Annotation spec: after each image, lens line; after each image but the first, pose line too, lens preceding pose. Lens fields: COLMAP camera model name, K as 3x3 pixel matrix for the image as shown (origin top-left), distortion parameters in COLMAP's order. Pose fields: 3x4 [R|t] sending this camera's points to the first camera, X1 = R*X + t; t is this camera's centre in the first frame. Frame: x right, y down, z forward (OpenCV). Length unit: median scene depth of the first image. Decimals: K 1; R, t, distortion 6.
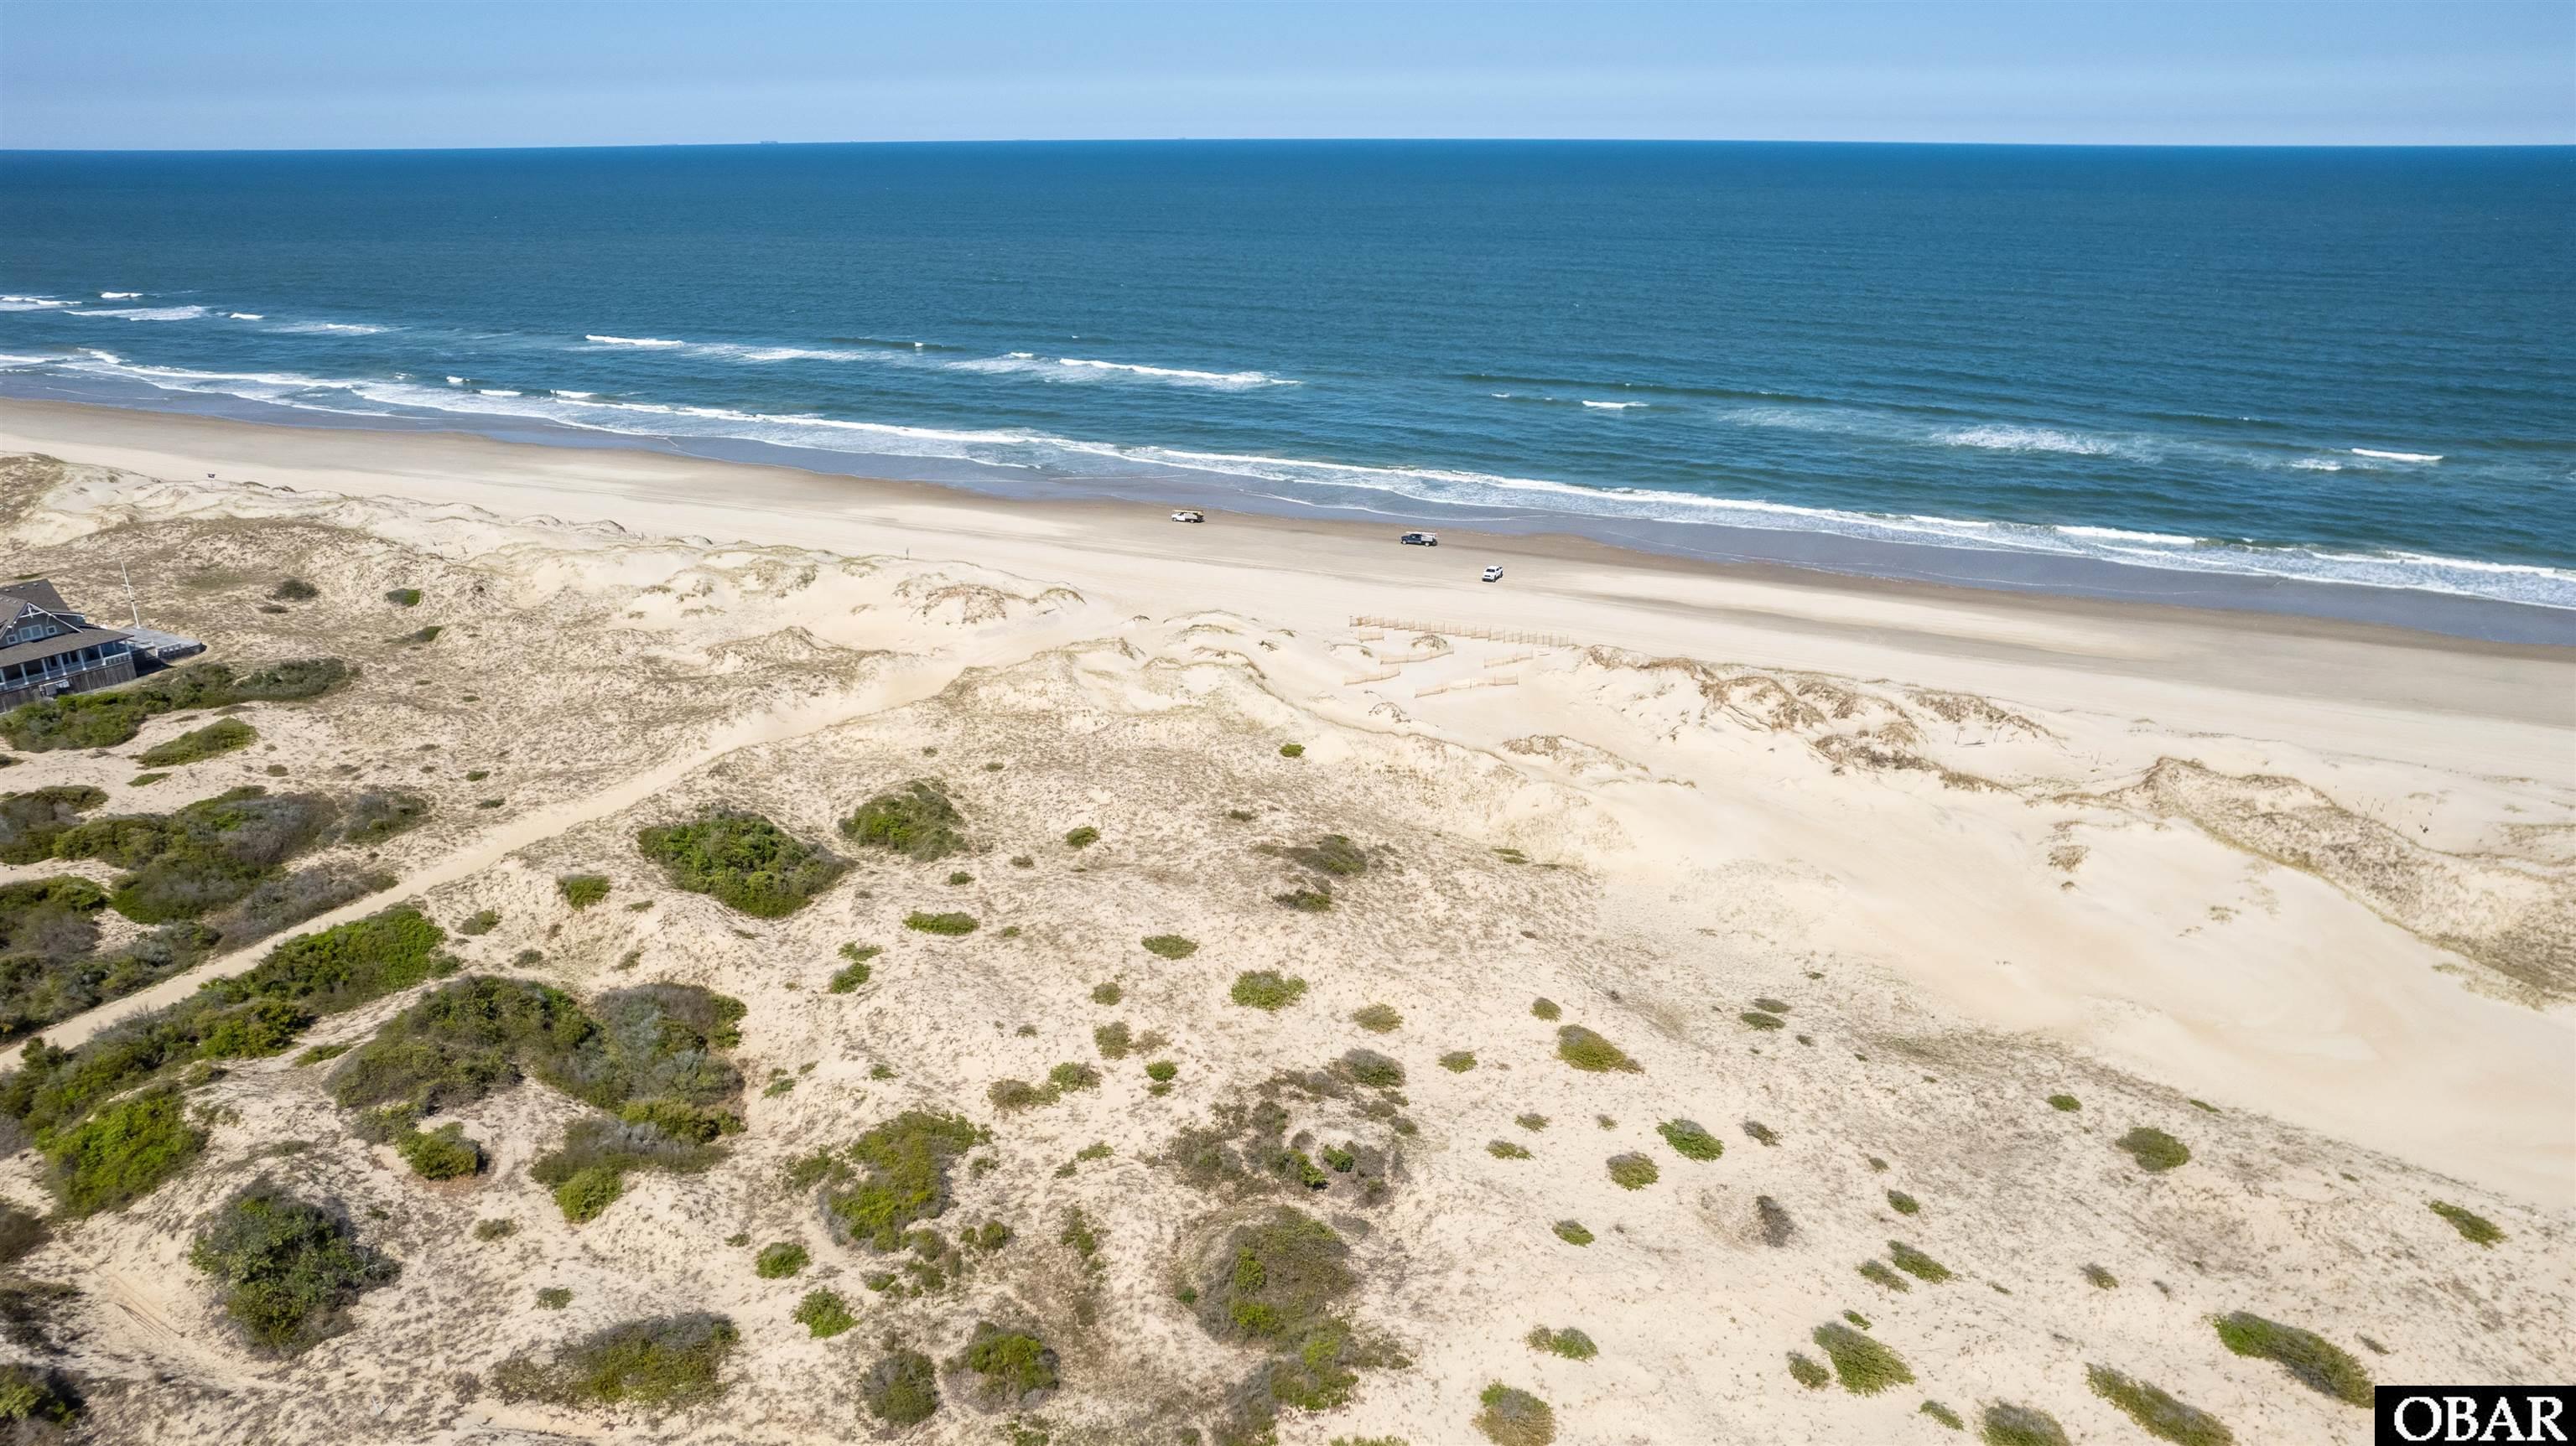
lens RADIAL K [[1682.4, 0, 1288.0], [0, 1682.4, 723.0], [0, 0, 1]] dist [-0.074073, 0.062863]
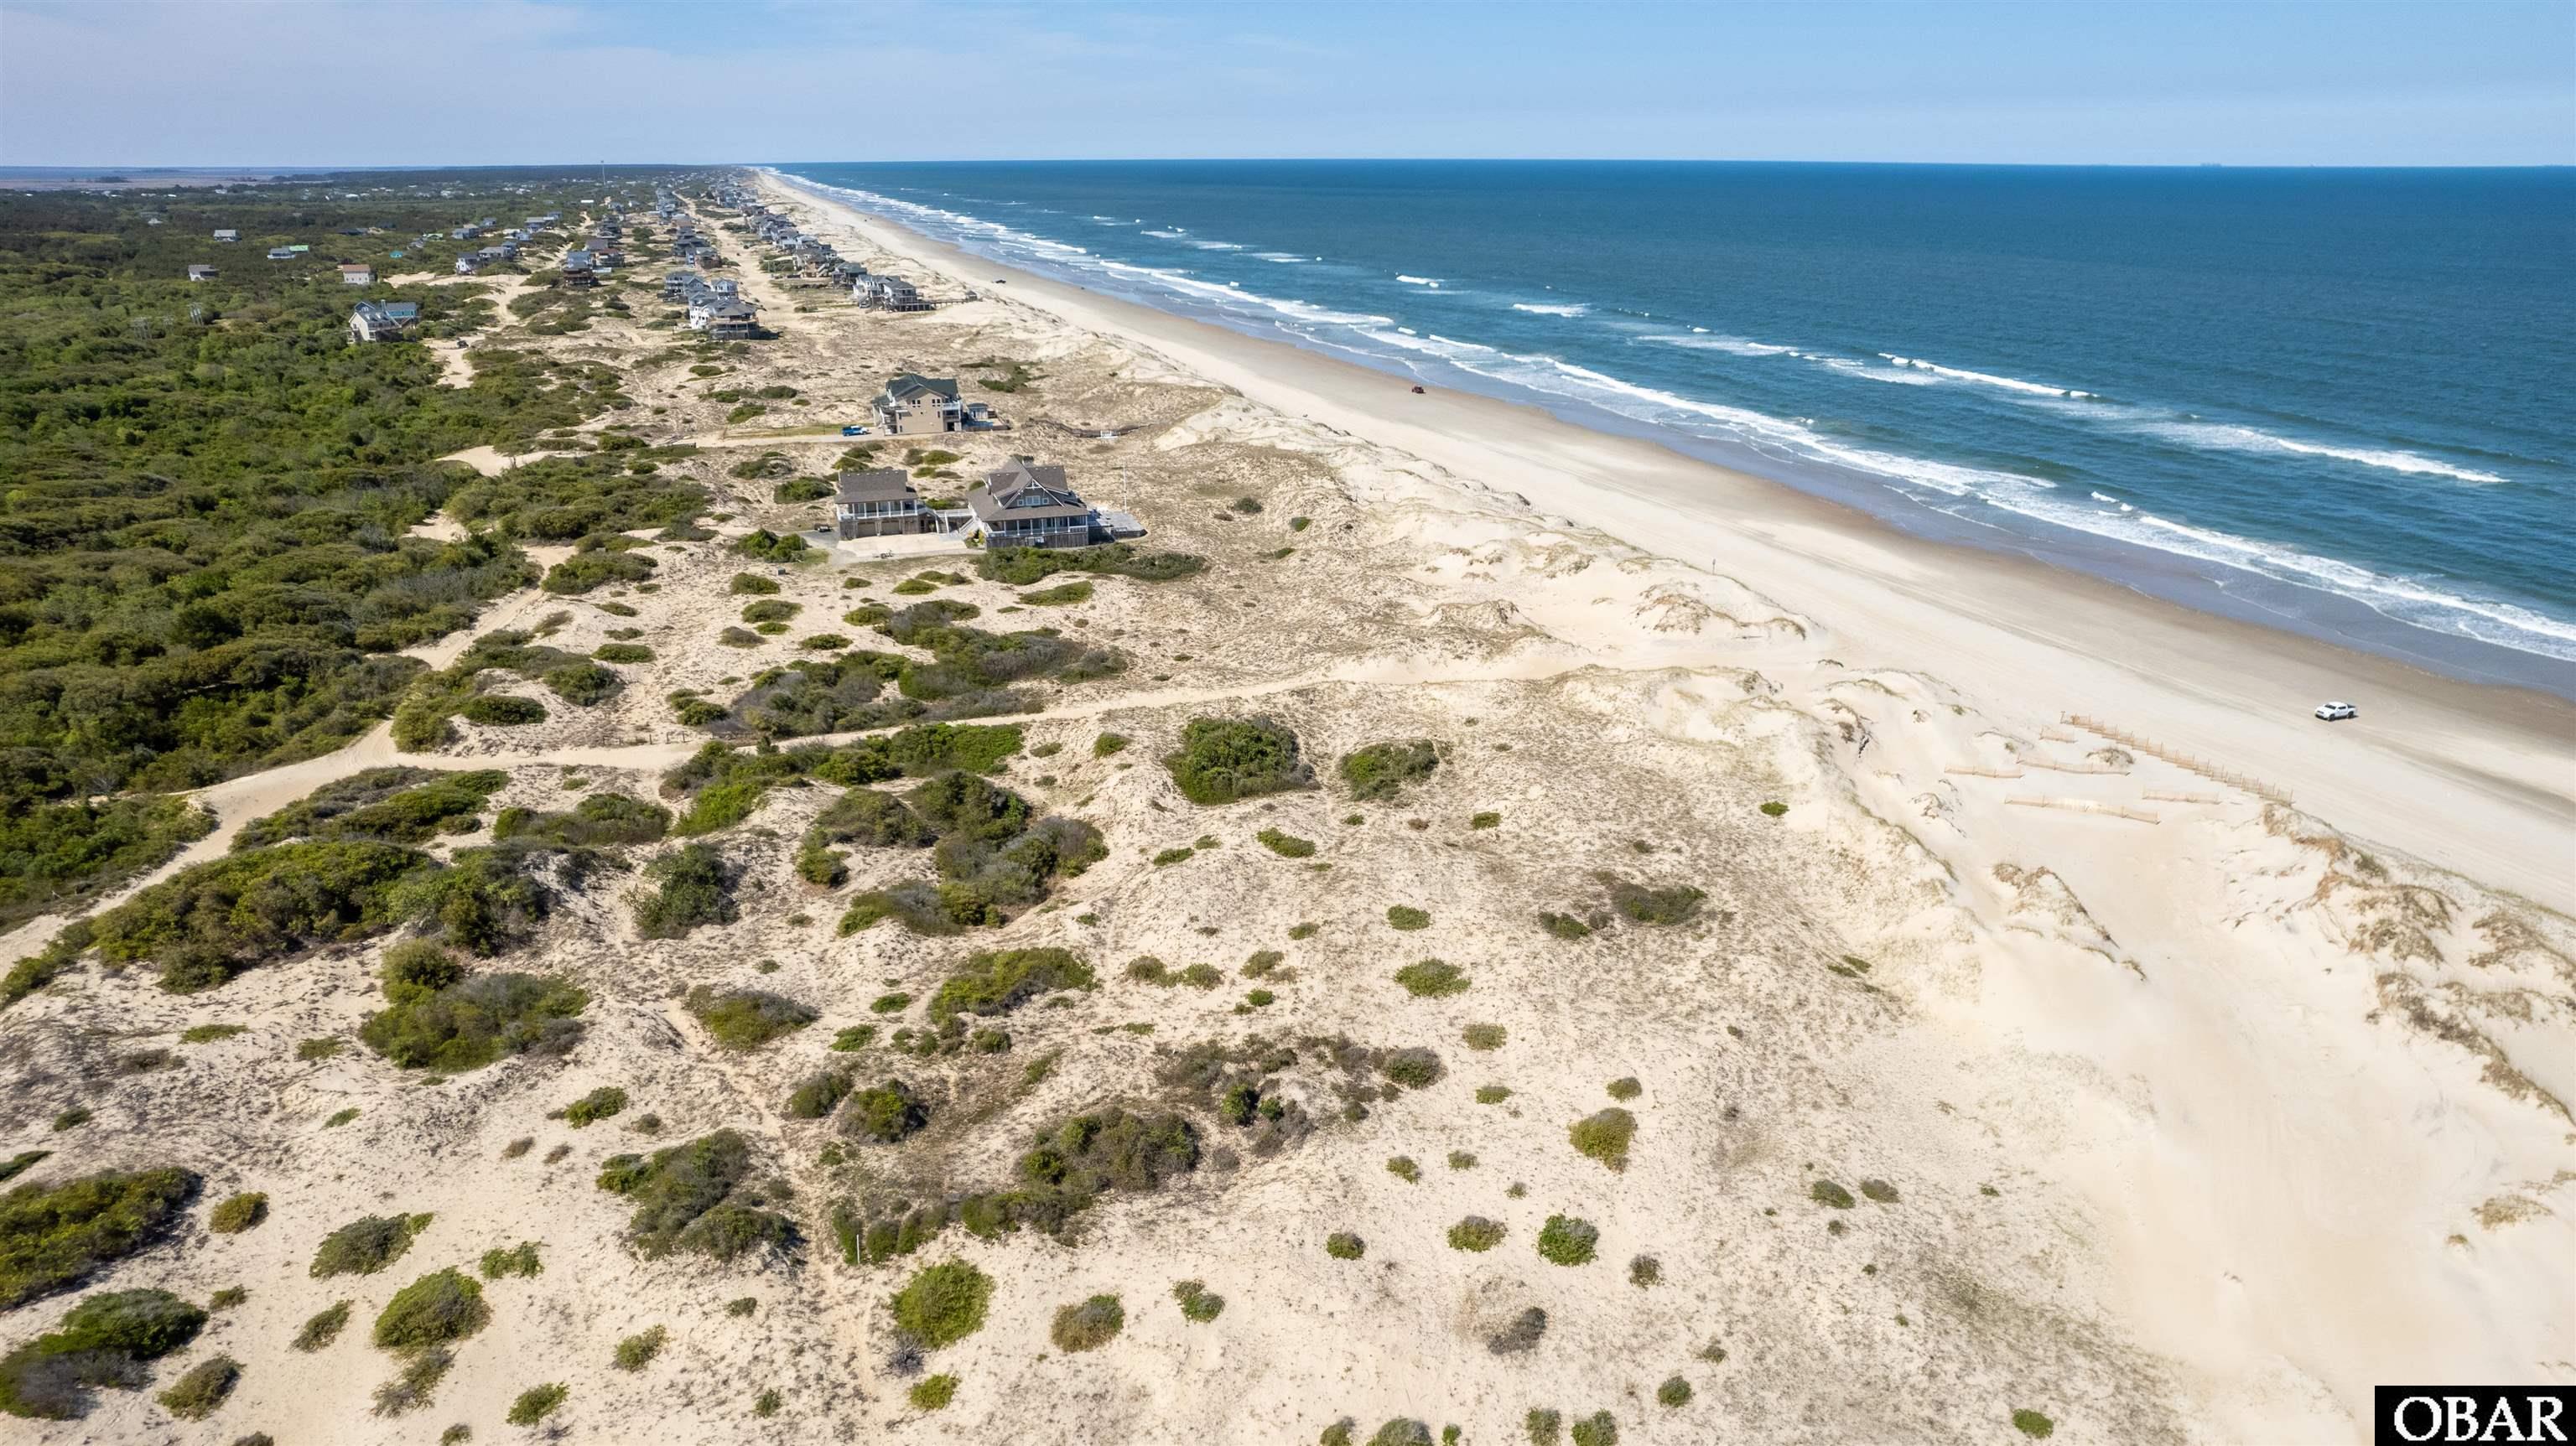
lens RADIAL K [[1682.4, 0, 1288.0], [0, 1682.4, 723.0], [0, 0, 1]] dist [-0.074073, 0.062863]
pose [[0.712084, 0.229024, -0.663690, 0.697697], [-0.235241, 0.968488, 0.081809, -0.071172], [0.661512, 0.097872, 0.743520, 0.179610]]
